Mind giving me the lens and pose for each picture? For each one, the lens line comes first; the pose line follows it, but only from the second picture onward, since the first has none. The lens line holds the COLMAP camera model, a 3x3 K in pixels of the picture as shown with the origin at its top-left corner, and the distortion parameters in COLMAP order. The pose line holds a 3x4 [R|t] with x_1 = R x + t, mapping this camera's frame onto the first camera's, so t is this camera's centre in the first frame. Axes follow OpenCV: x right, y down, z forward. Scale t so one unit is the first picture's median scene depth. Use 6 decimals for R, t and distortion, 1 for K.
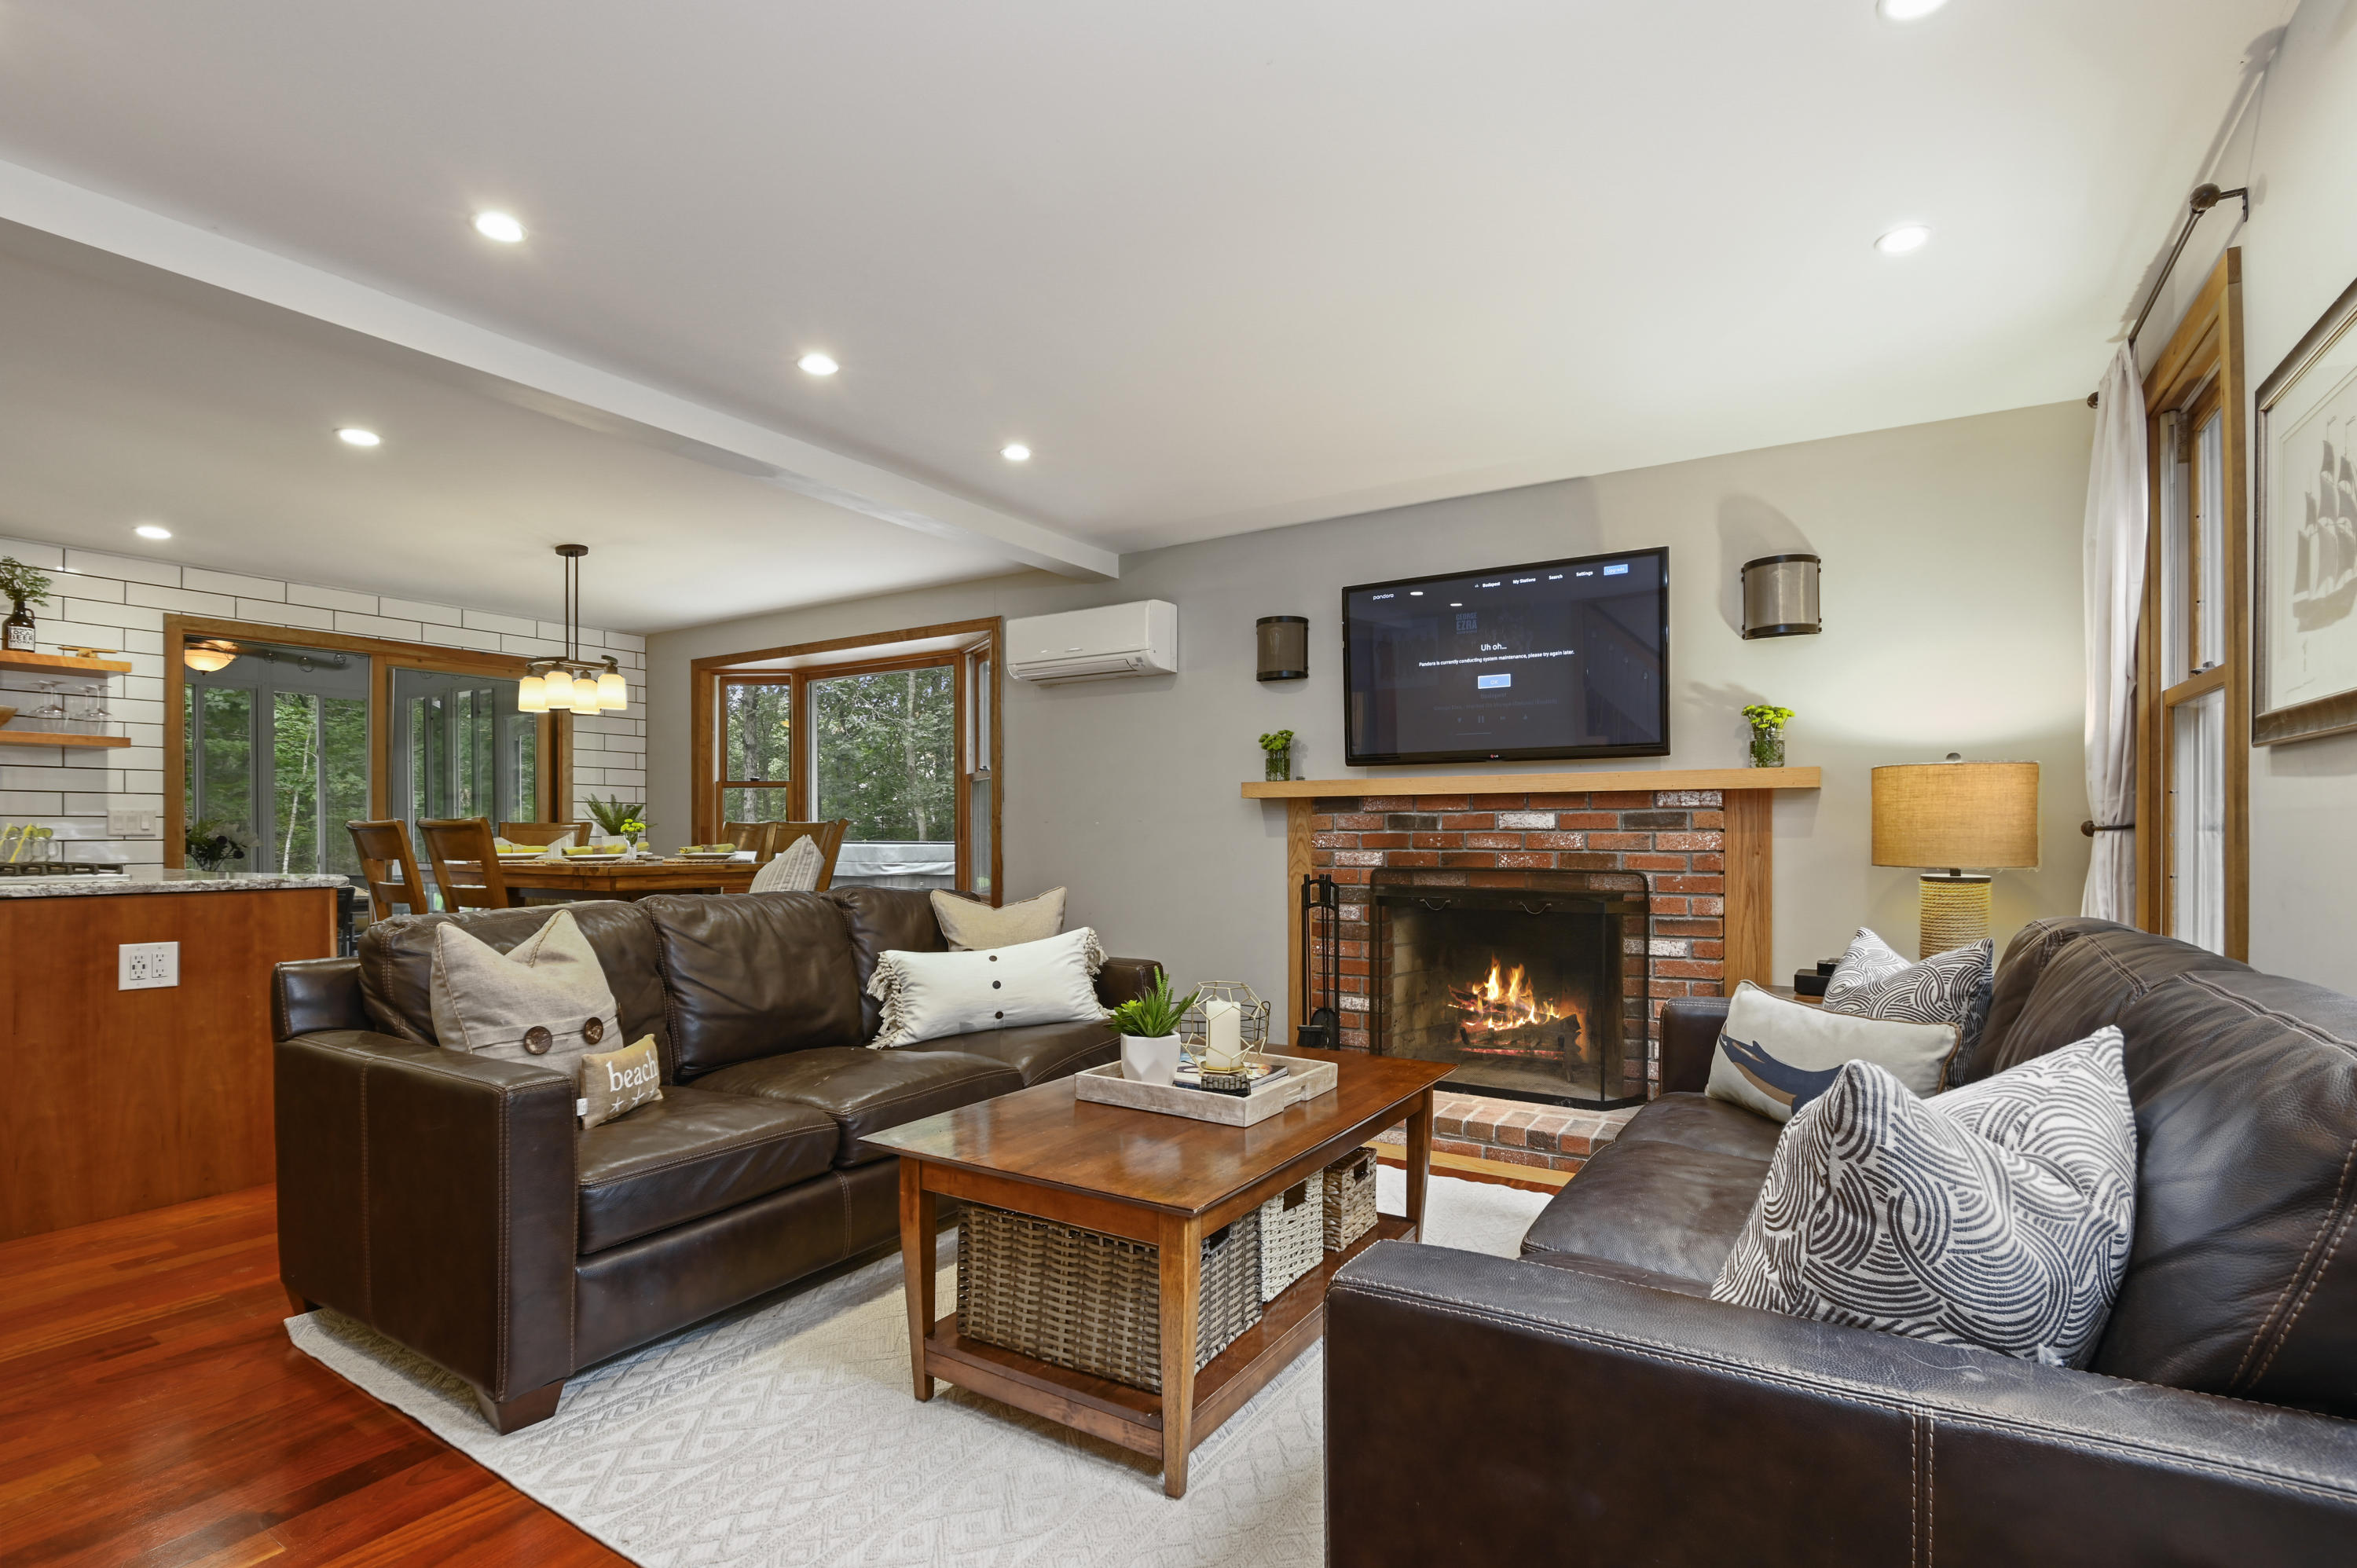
lens RADIAL K [[1094.8, 0, 1183.9], [0, 1094.8, 829.9], [0, 0, 1]] dist [-0.026707, -0.000293]
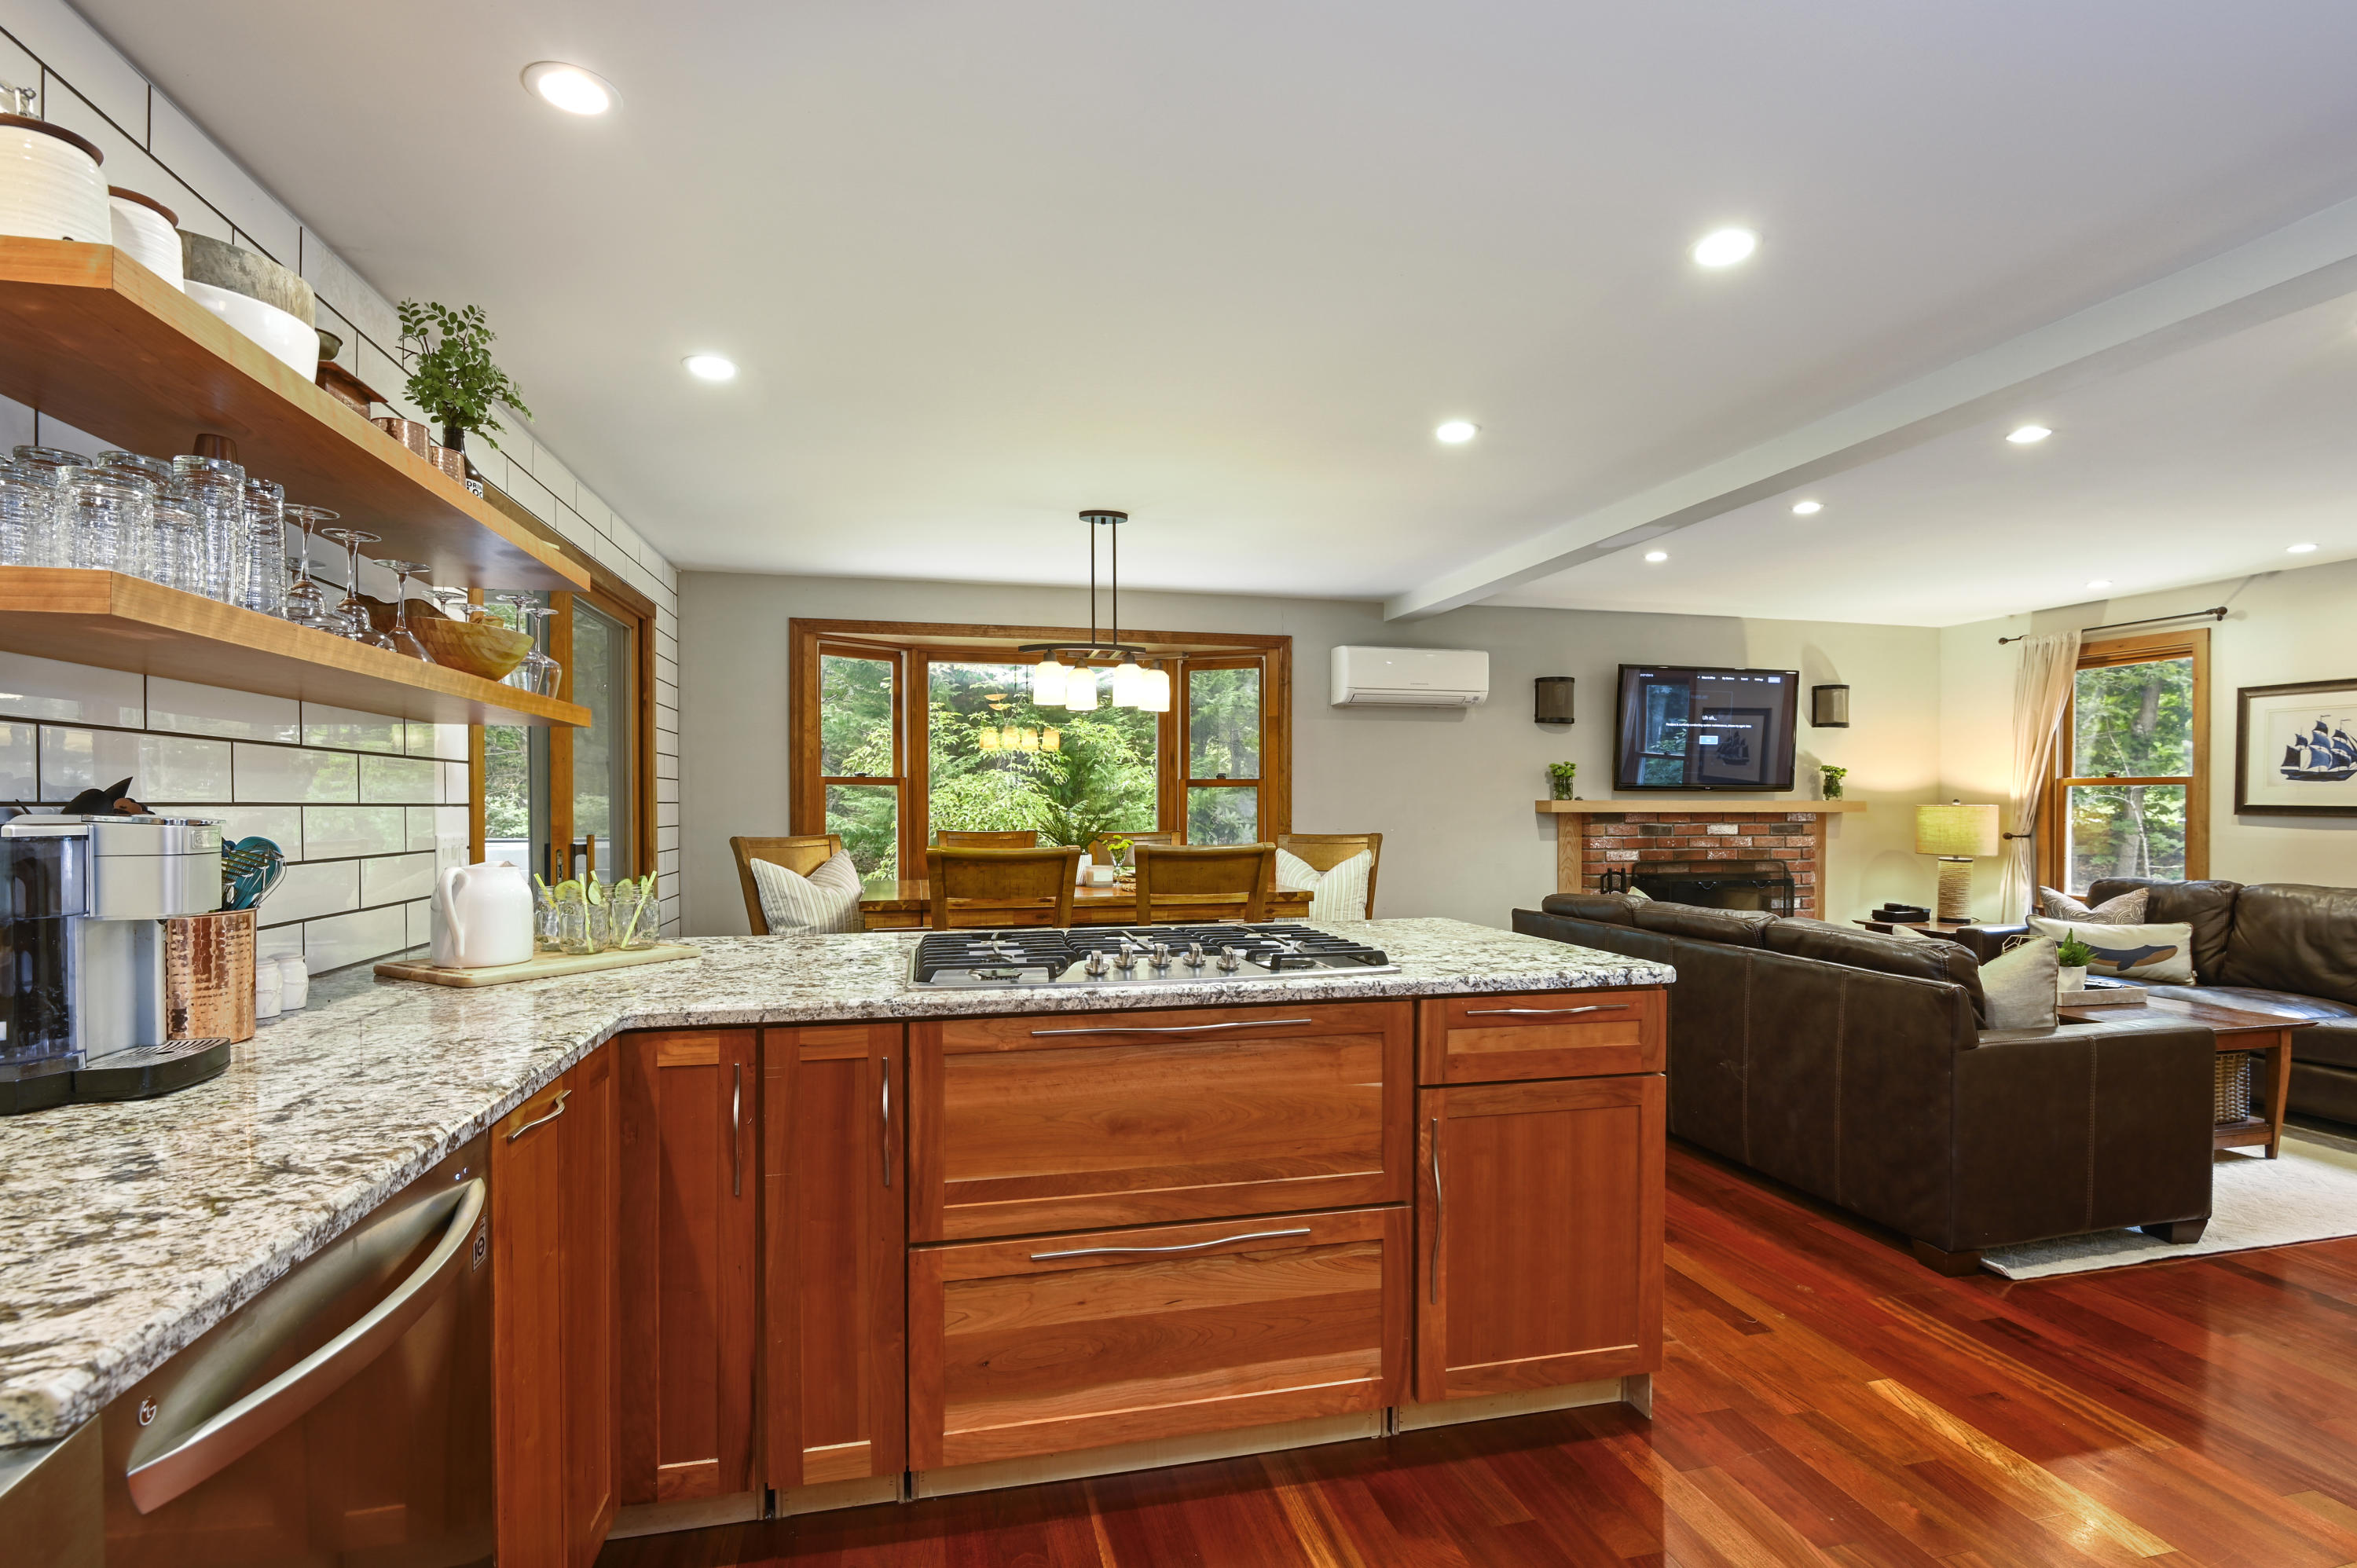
lens RADIAL K [[1091.0, 0, 1187.1], [0, 1091.0, 804.7], [0, 0, 1]] dist [-0.002026, -0.006383]
pose [[0.706616, 0.000087, 0.707597, -1.257576], [-0.003791, 0.999986, 0.003663, -0.044055], [-0.707587, -0.005270, 0.706606, 0.398945]]
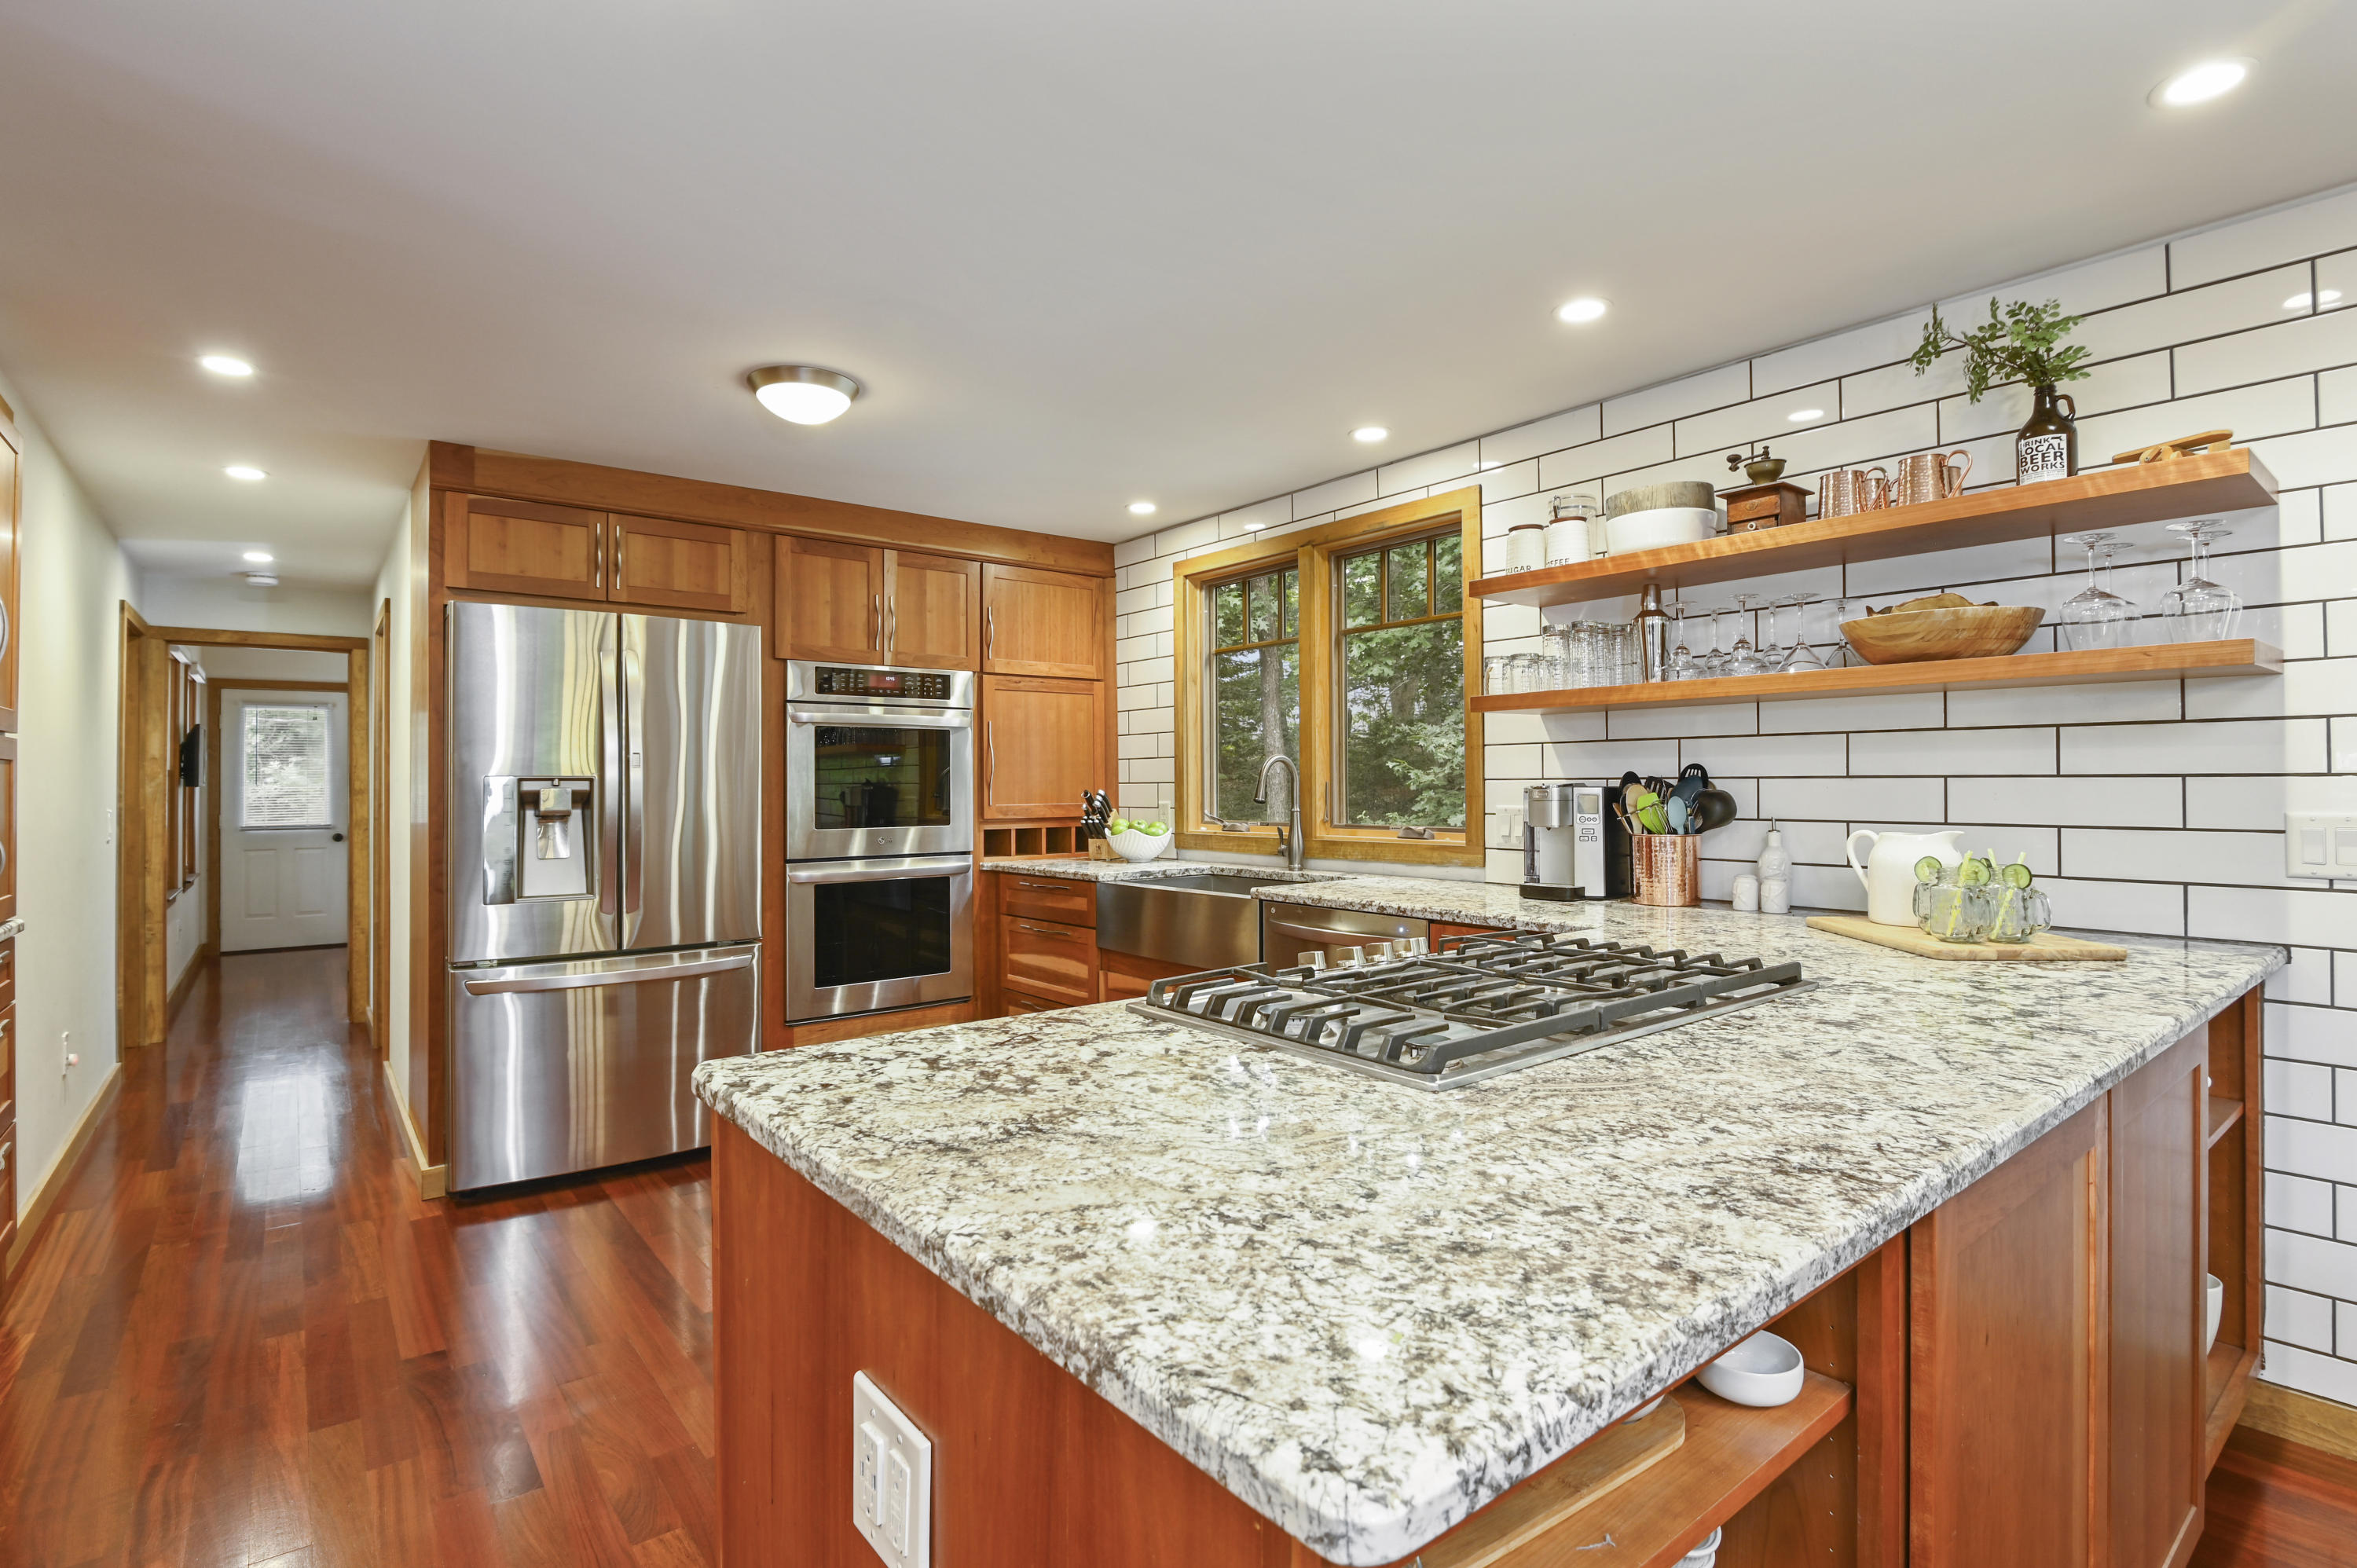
lens RADIAL K [[1091.0, 0, 1187.1], [0, 1091.0, 804.7], [0, 0, 1]] dist [-0.002026, -0.006383]
pose [[-0.318895, 0.016005, -0.947655, -0.521228], [0.009508, 0.999861, 0.013687, -0.036753], [0.947742, -0.004646, -0.319003, 0.808223]]
